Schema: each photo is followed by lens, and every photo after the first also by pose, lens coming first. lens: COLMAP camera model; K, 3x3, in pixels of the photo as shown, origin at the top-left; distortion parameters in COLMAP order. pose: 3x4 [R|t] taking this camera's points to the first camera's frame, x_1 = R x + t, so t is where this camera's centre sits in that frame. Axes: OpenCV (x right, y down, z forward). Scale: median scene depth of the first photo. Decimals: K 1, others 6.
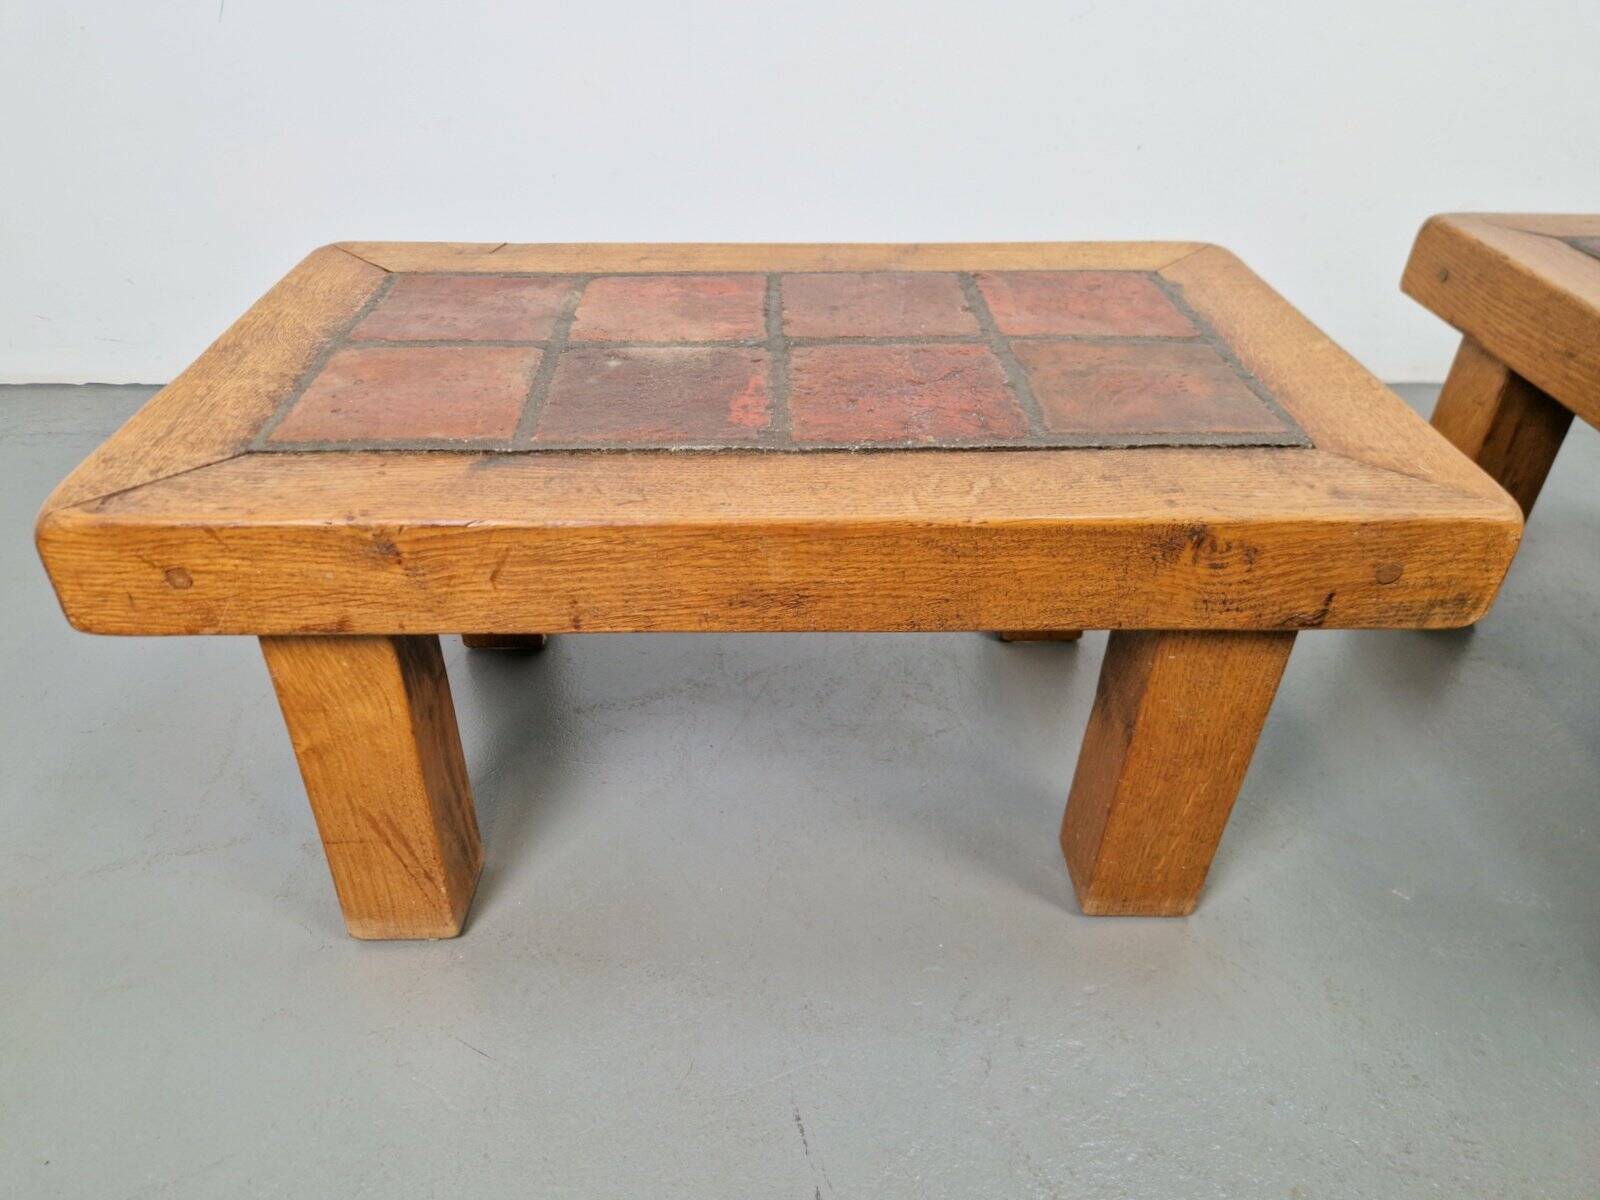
lens RADIAL K [[1082.5, 0, 767.5], [0, 1082.5, 607.7], [0, 0, 1]] dist [0.089074, -0.095611]
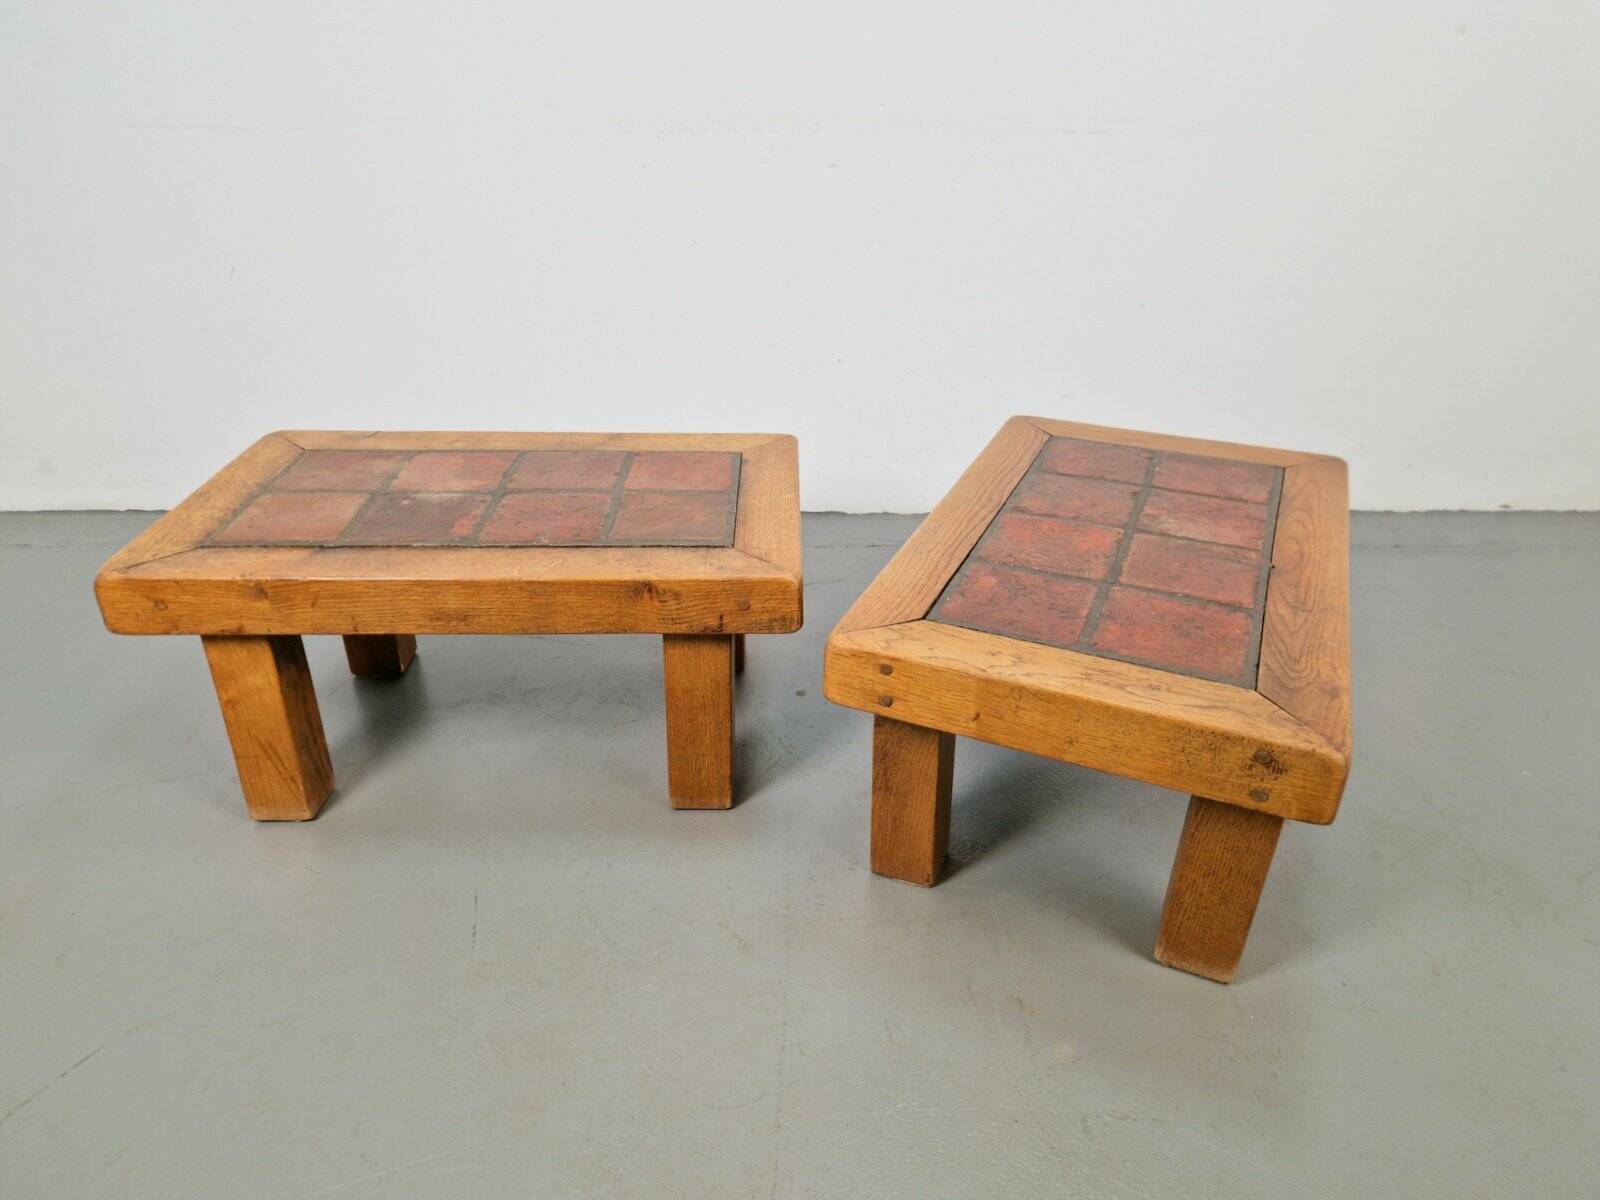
lens RADIAL K [[1072.9, 0, 790.8], [0, 1072.9, 603.7], [0, 0, 1]] dist [0.088431, -0.088030]
pose [[0.999991, 0.003455, -0.002431, 0.585024], [-0.003706, 0.993665, -0.112319, 0.175038], [0.002028, 0.112327, 0.993669, -0.932707]]
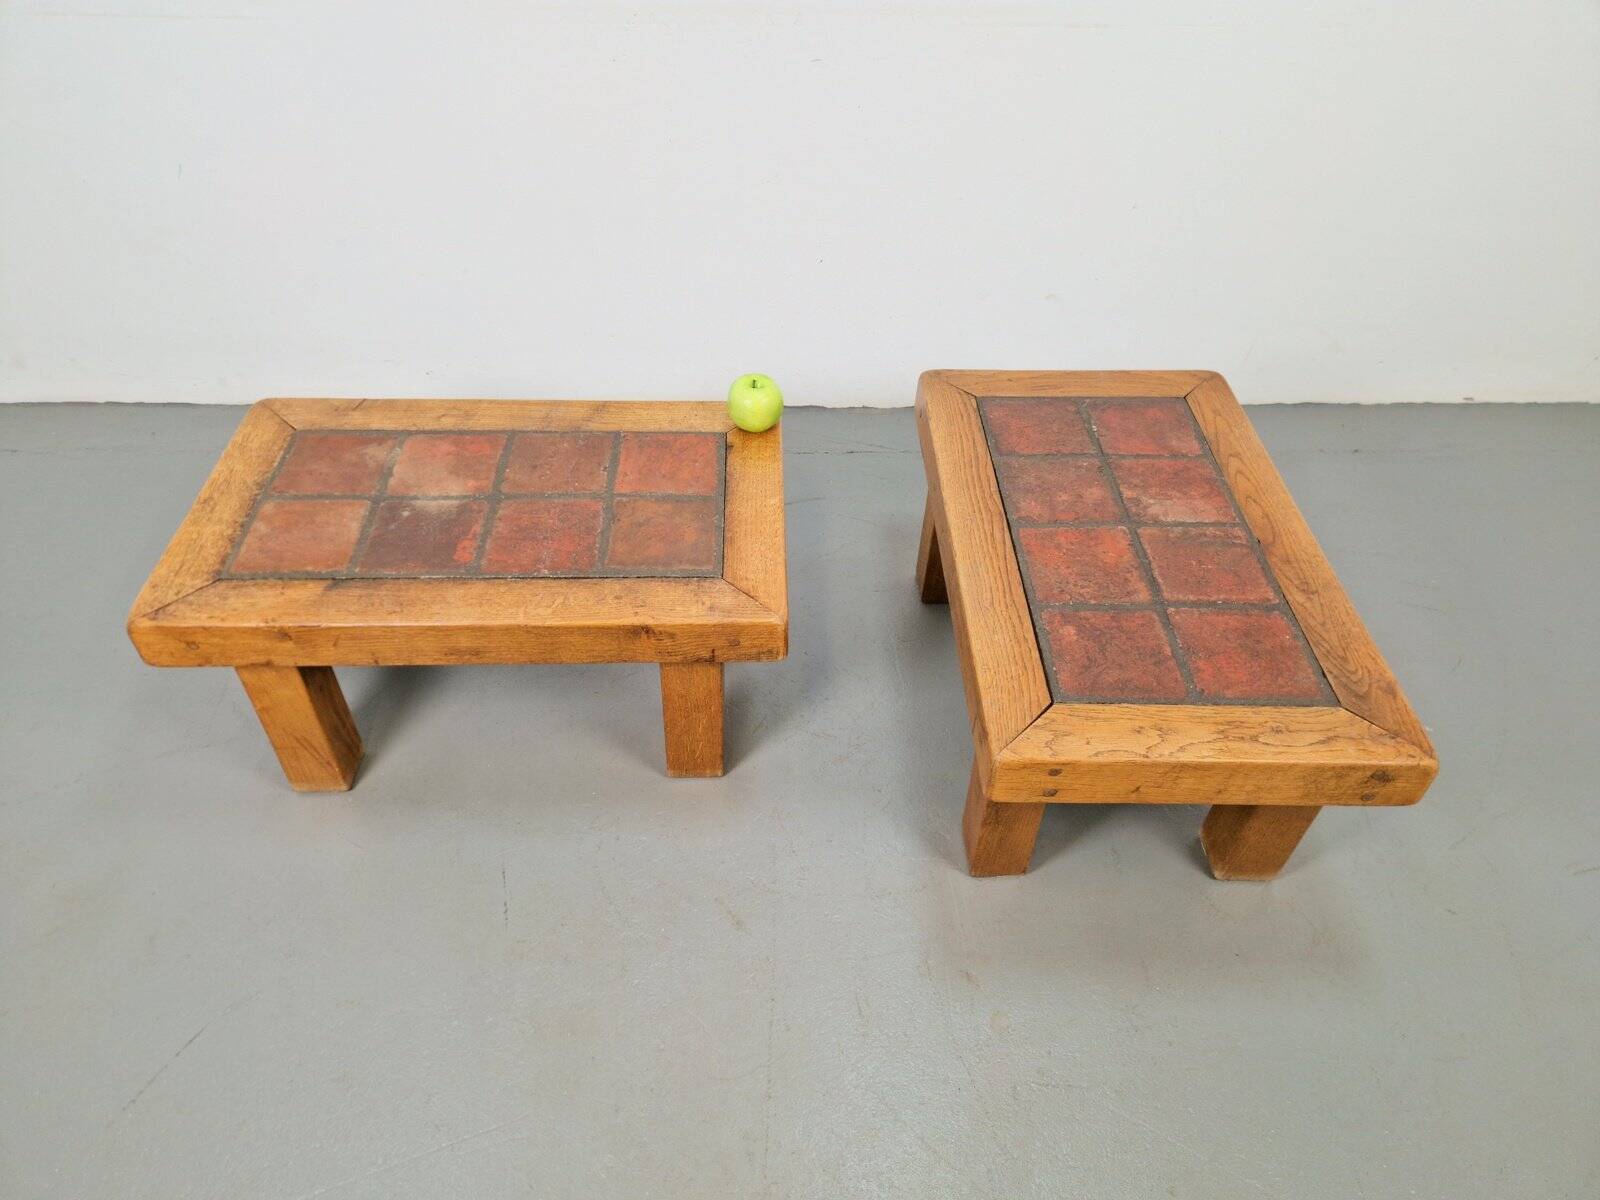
lens RADIAL K [[1057.9, 0, 783.8], [0, 1057.9, 607.5], [0, 0, 1]] dist [0.088124, -0.085980]
pose [[0.999837, 0.001317, 0.017999, 0.557401], [-0.004260, 0.986374, 0.164466, -0.414795], [-0.017538, -0.164516, 0.986219, -1.039114]]
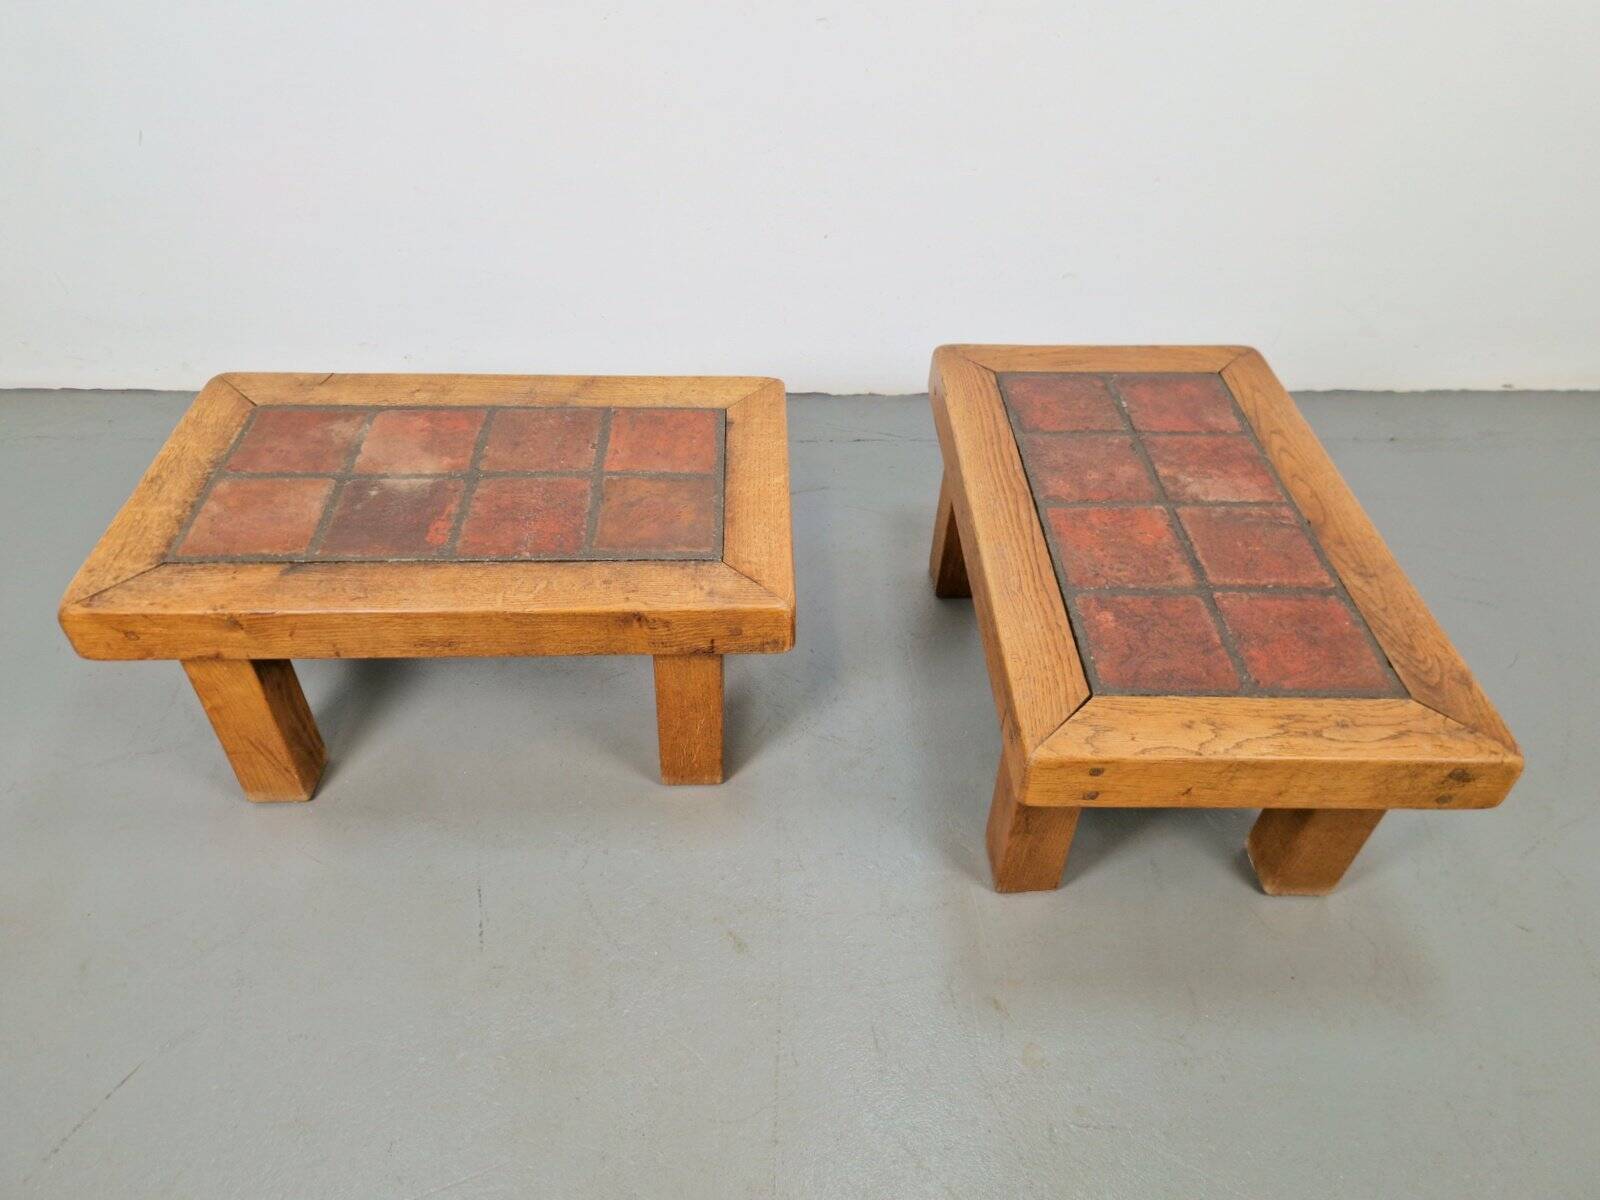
lens RADIAL K [[1078.3, 0, 789.8], [0, 1078.3, 595.5], [0, 0, 1]] dist [0.080426, -0.073081]
pose [[0.999637, 0.000023, 0.026945, 0.542688], [-0.003726, 0.990511, 0.137386, -0.336020], [-0.026686, -0.137436, 0.990151, -0.895941]]
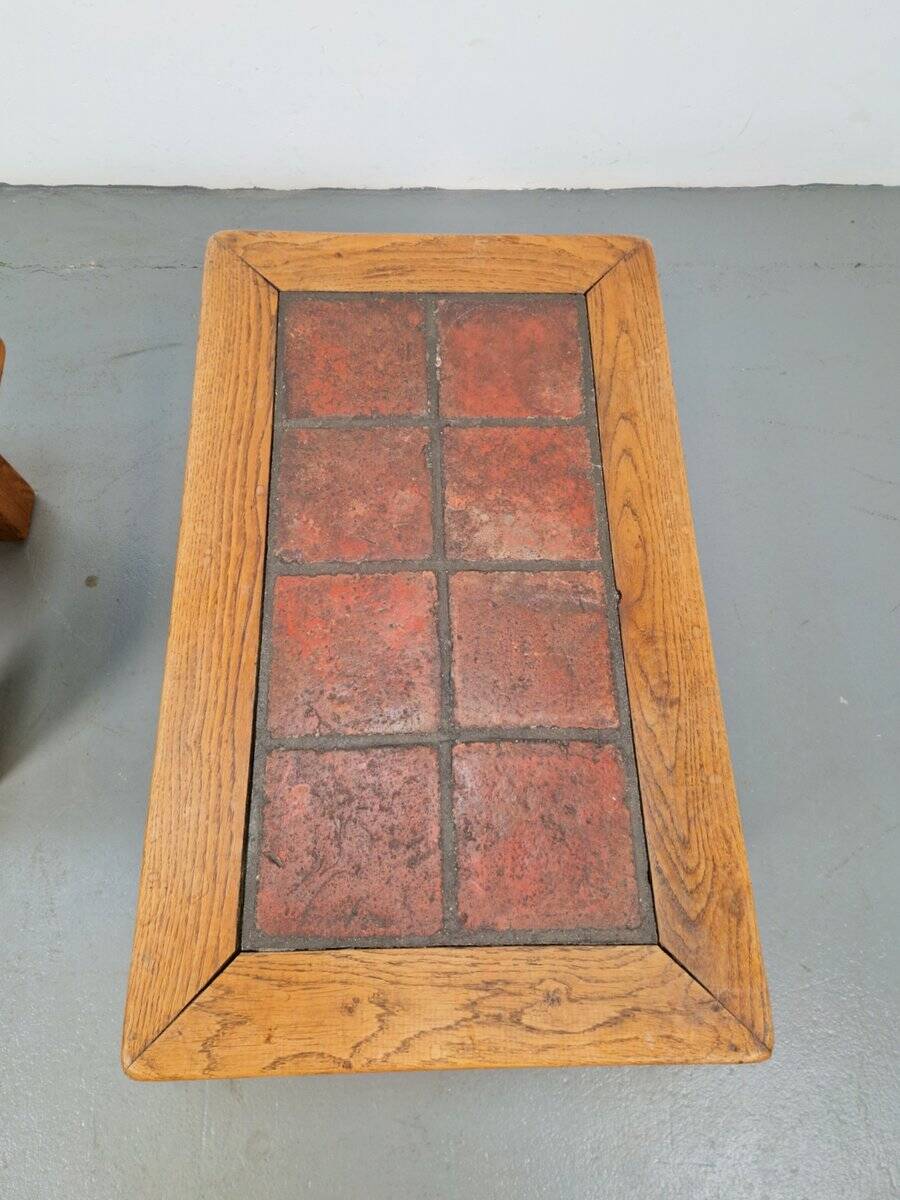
lens RADIAL K [[818.8, 0, 447.3], [0, 818.8, 569.6], [0, 0, 1]] dist [0.085917, -0.083757]
pose [[0.999142, -0.013829, 0.039049, 1.249795], [-0.009974, 0.834596, 0.550773, -0.842346], [-0.040206, -0.550689, 0.833741, 0.142804]]
